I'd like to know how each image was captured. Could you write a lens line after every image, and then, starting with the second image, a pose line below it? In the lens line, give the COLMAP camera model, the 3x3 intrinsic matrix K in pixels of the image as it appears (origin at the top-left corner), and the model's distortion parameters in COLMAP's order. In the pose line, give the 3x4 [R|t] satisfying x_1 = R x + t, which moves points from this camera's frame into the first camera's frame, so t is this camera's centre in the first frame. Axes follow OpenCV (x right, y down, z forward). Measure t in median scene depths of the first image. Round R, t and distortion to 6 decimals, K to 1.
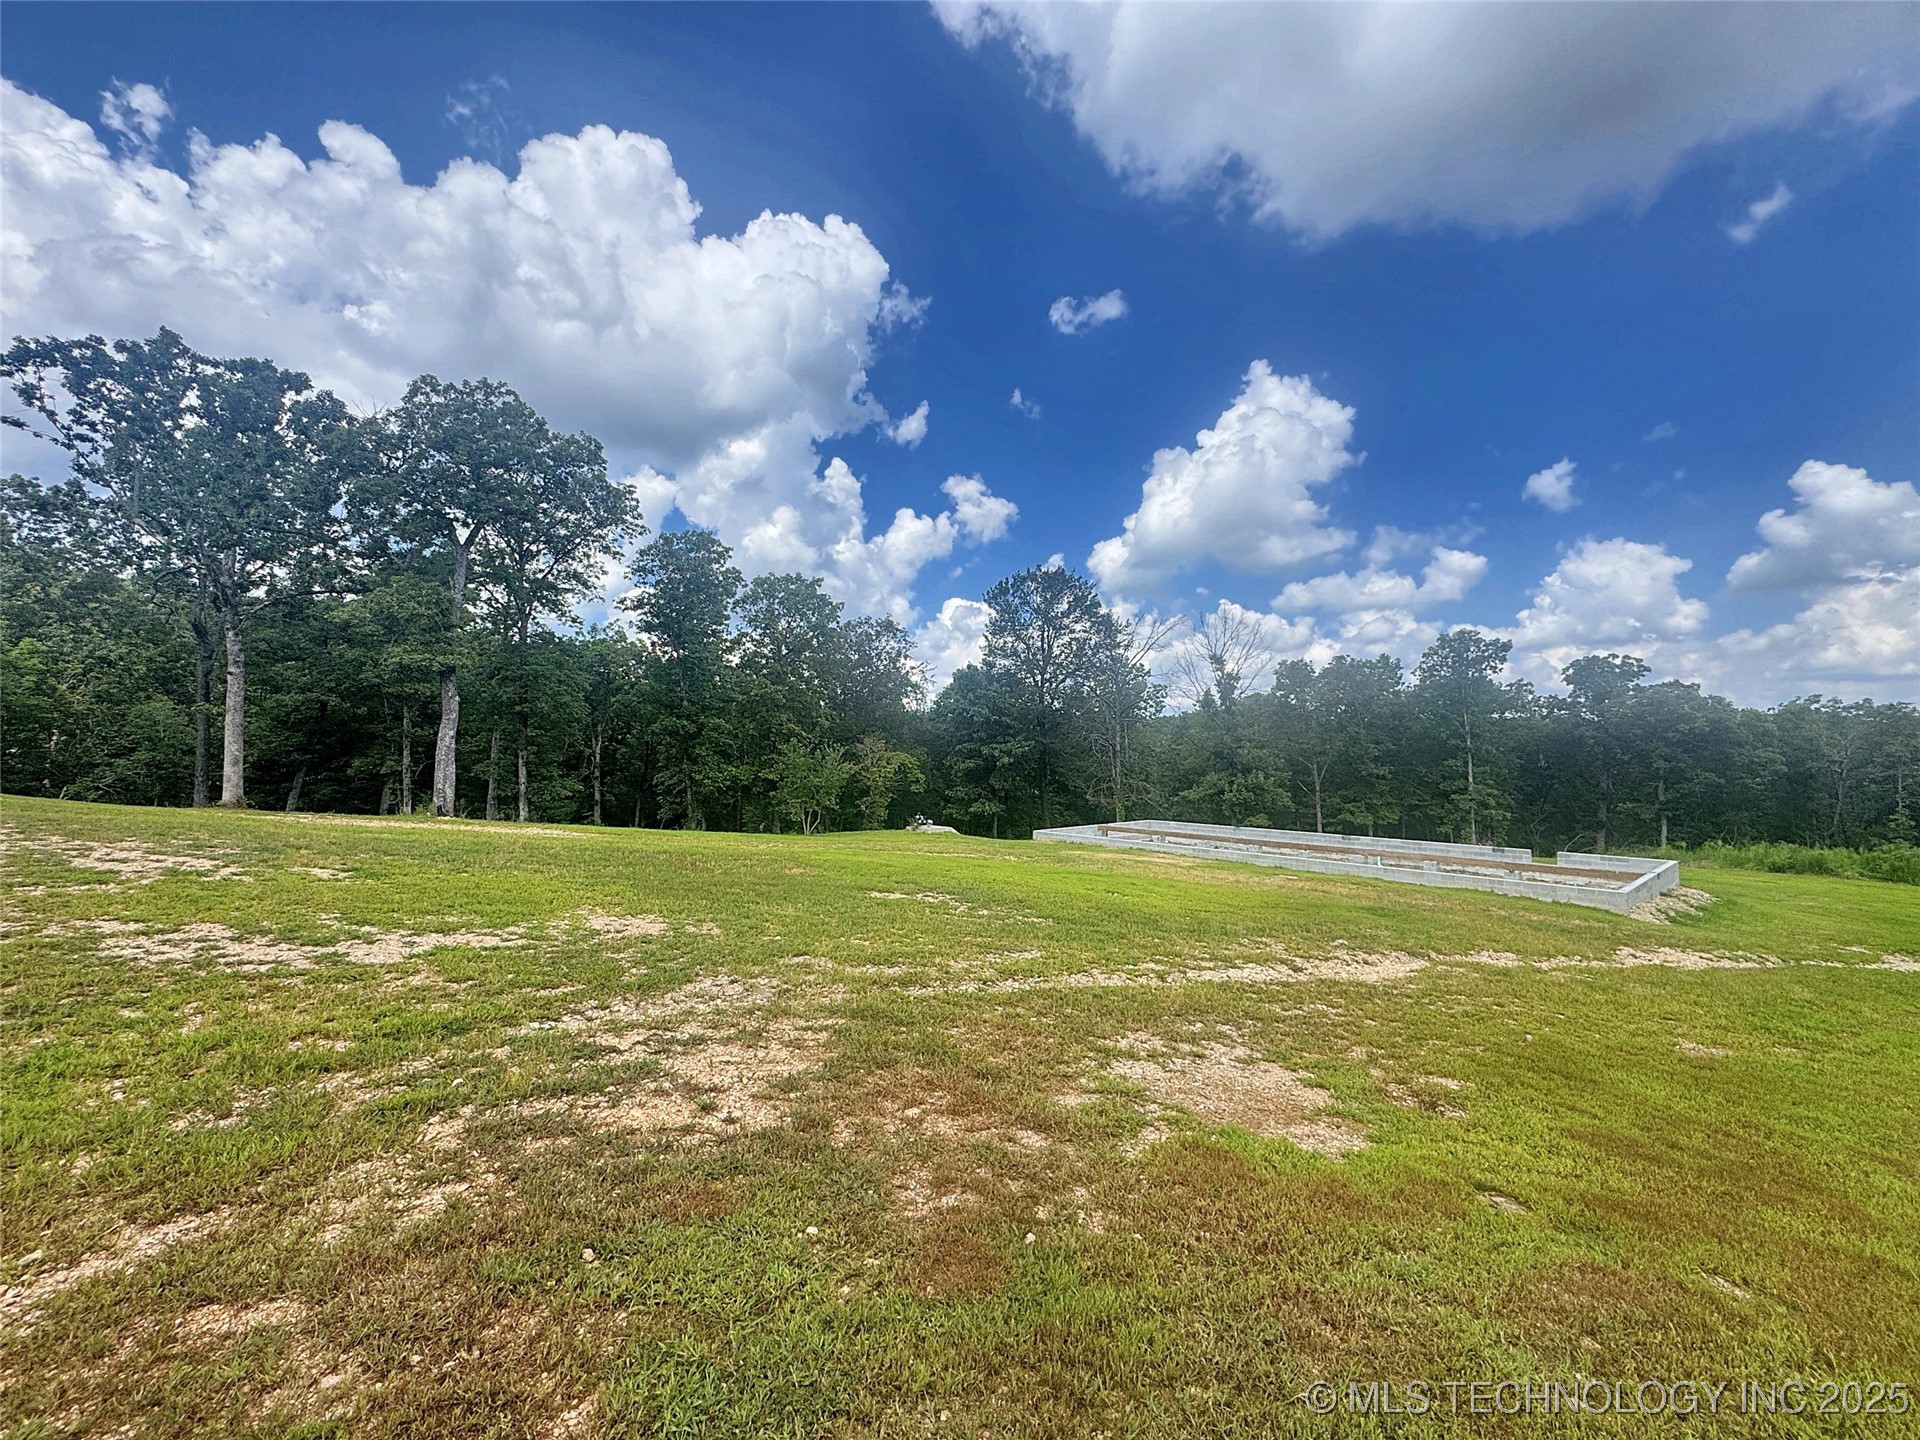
lens RADIAL K [[758.8, 0, 961.3], [0, 758.8, 715.8], [0, 0, 1]] dist [-0.003108, 0.000361]
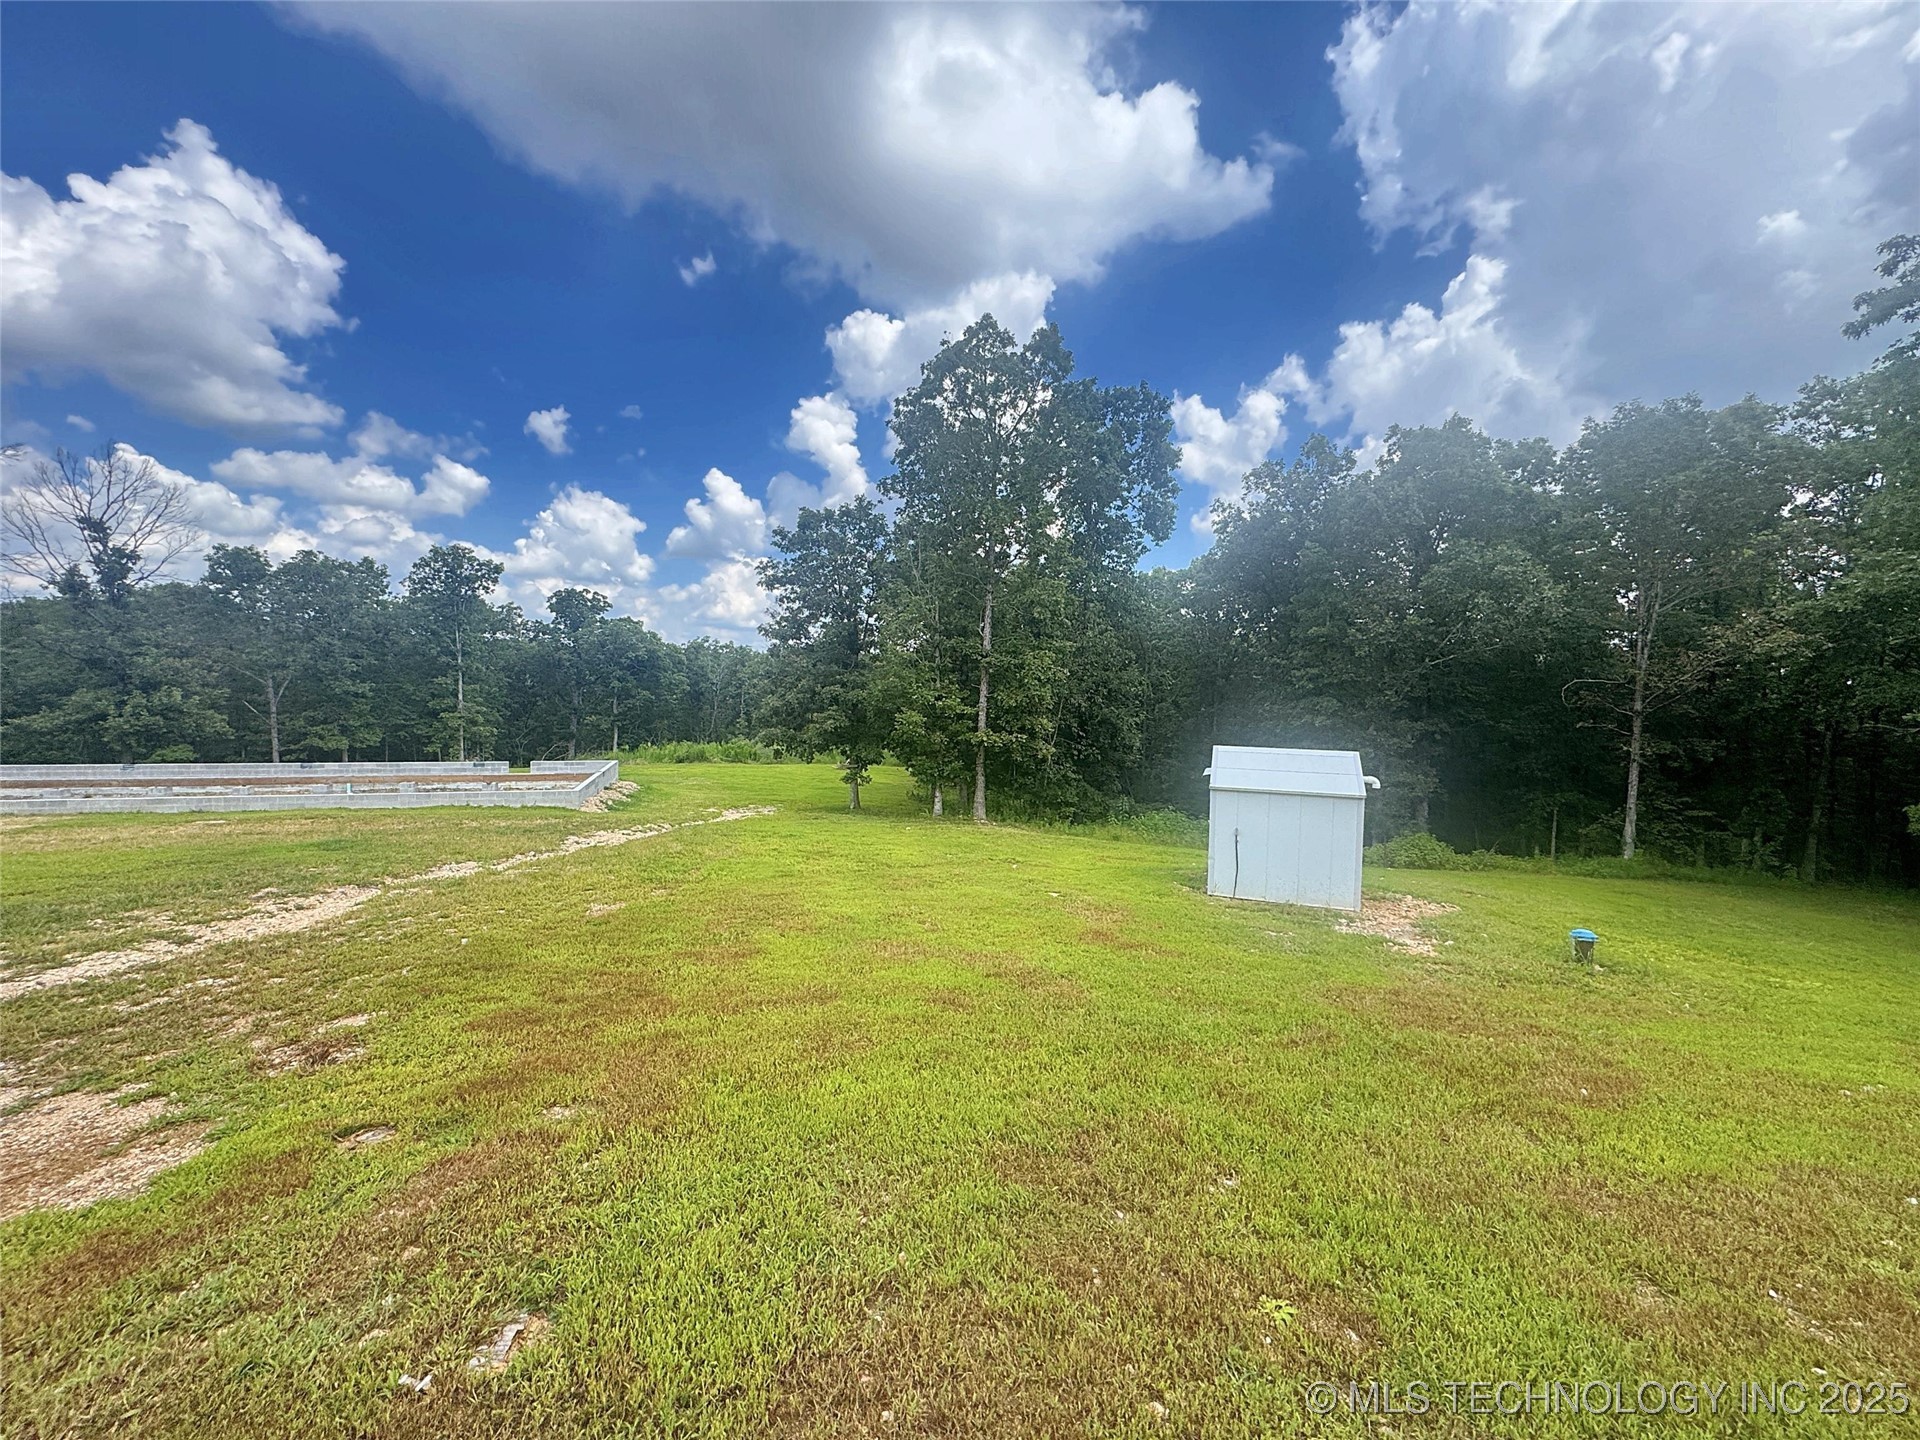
lens RADIAL K [[758.8, 0, 962.0], [0, 758.8, 708.9], [0, 0, 1]] dist [-0.003108, 0.000361]
pose [[0.390685, -0.020827, 0.920289, 0.013610], [-0.069386, 0.996234, 0.052001, 0.002043], [-0.917906, -0.084171, 0.387768, 0.001897]]
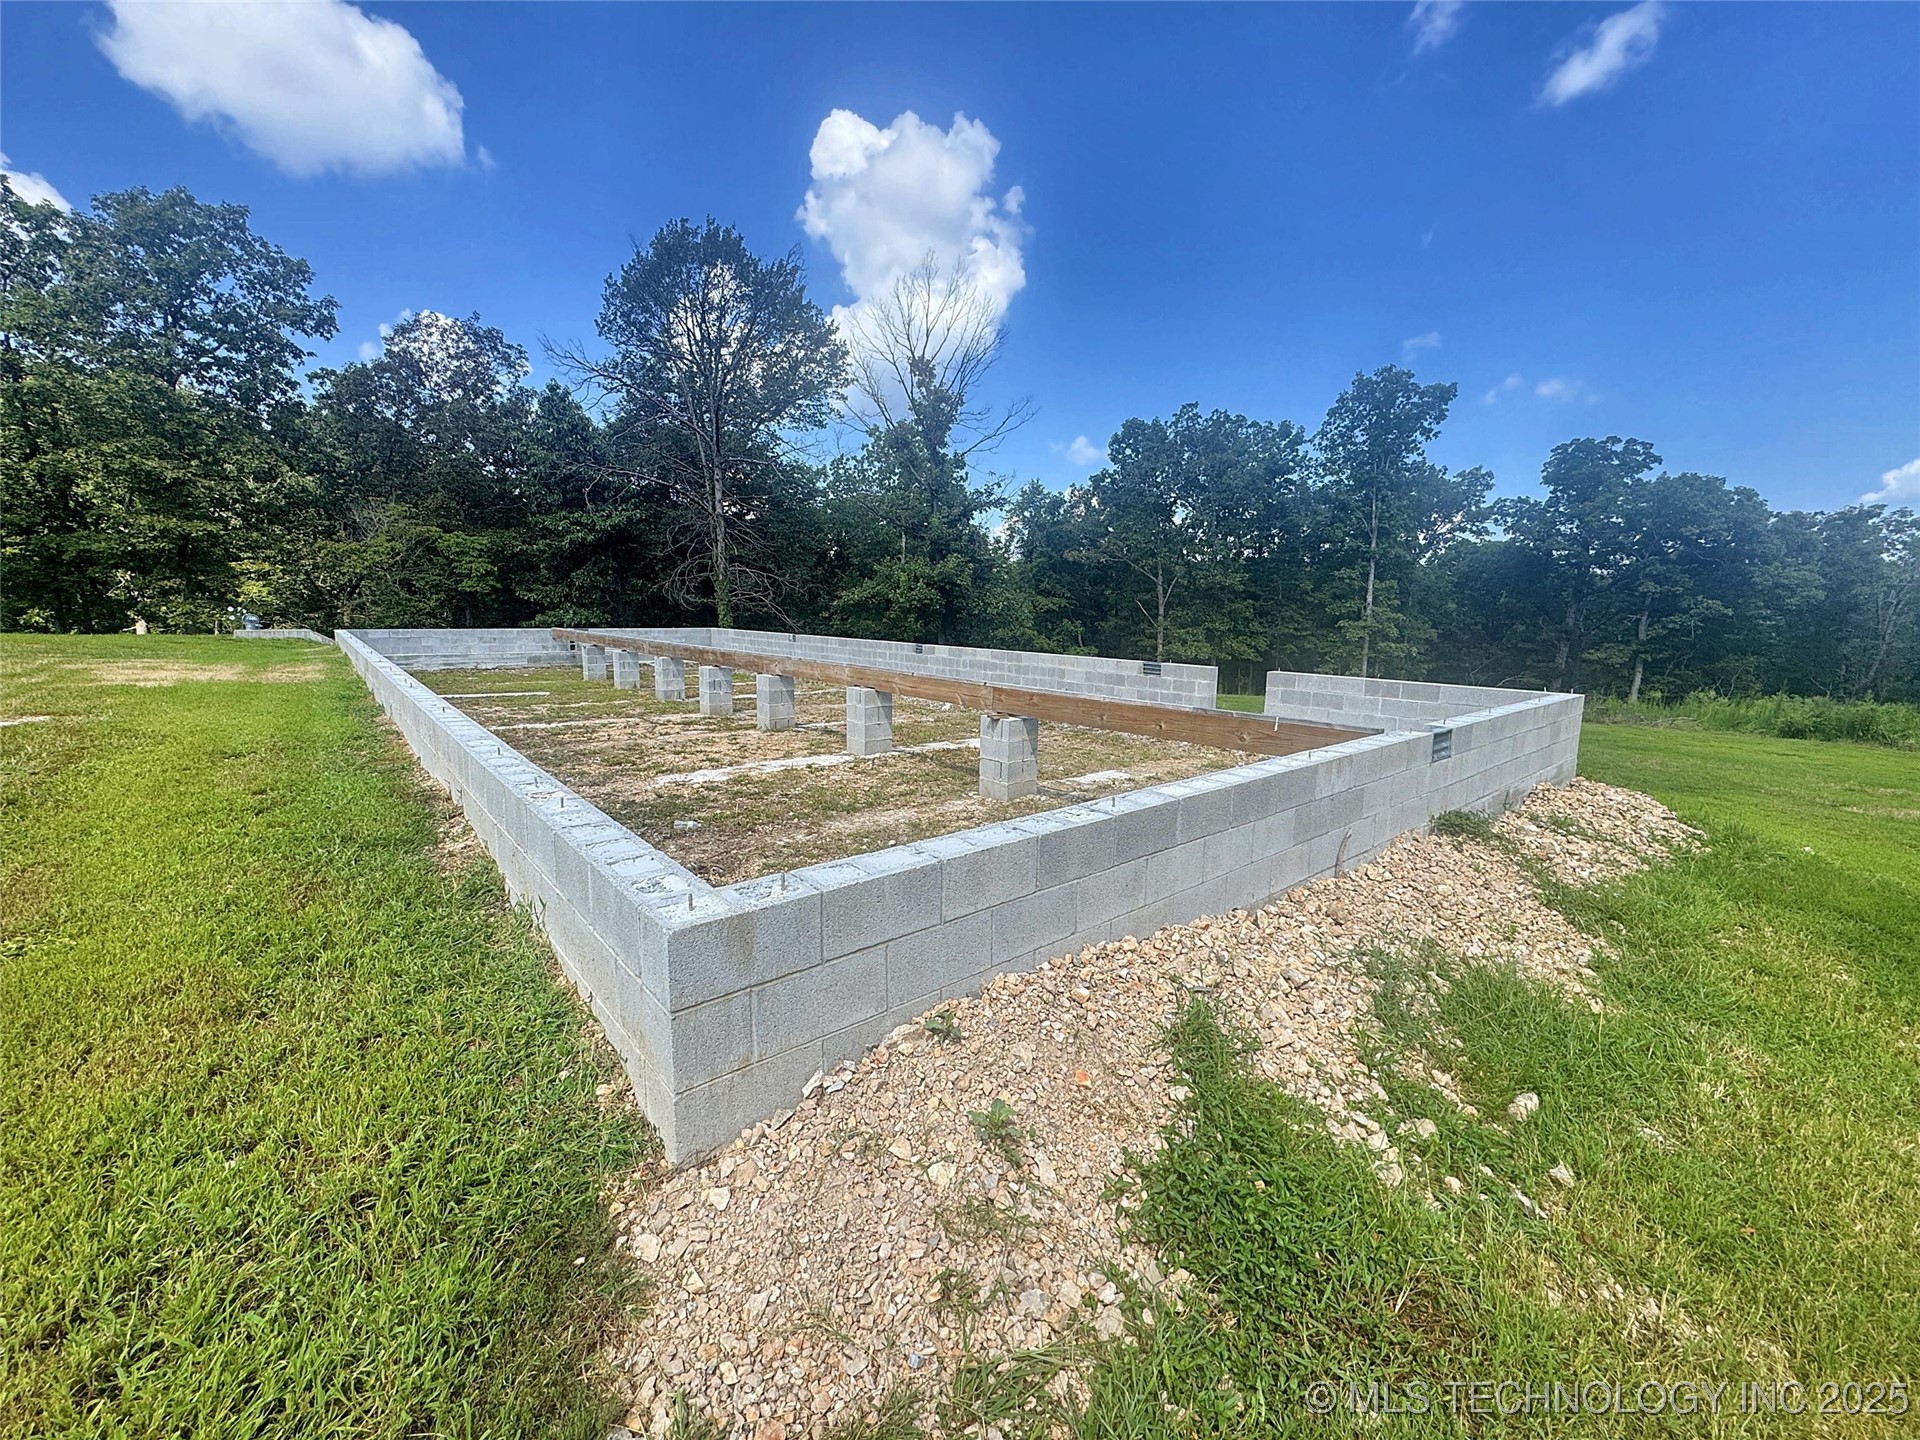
lens RADIAL K [[758.8, 0, 961.7], [0, 758.8, 717.8], [0, 0, 1]] dist [-0.003108, 0.000361]
pose [[0.999832, 0.017363, 0.005949, 0.463859], [-0.018186, 0.980899, 0.193668, 0.098592], [-0.002473, -0.193744, 0.981049, 0.469917]]
